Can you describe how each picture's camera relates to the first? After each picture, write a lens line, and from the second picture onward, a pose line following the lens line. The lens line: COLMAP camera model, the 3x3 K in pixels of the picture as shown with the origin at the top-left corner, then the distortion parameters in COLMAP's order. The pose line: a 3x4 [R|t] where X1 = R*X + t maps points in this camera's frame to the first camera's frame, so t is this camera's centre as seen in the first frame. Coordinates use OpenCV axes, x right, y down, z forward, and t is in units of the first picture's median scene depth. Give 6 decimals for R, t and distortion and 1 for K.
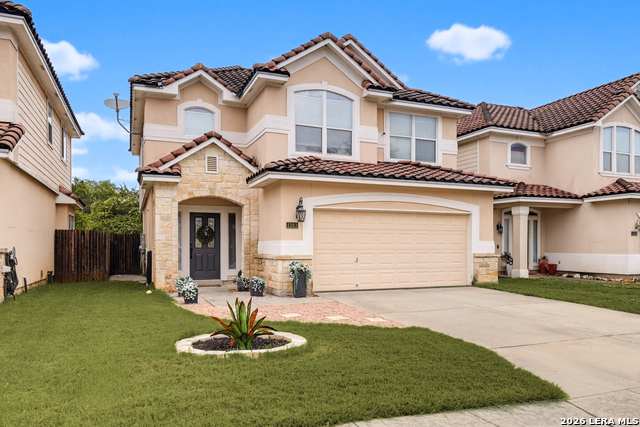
lens RADIAL K [[461.0, 0, 320.0], [0, 461.0, 213.5], [0, 0, 1]] dist [-0.001492, 0.000923]
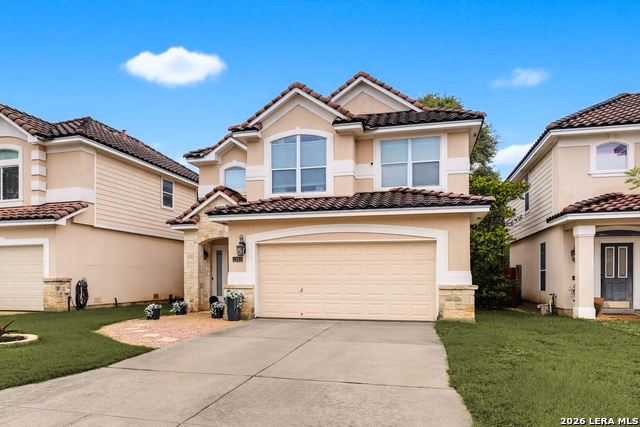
lens RADIAL K [[422.7, 0, 320.2], [0, 422.7, 244.3], [0, 0, 1]] dist [-0.024028, 0.000174]
pose [[0.807384, -0.047958, -0.588074, 0.629085], [0.040057, 0.998847, -0.026462, 0.021282], [0.588665, -0.002191, 0.808374, 0.220468]]
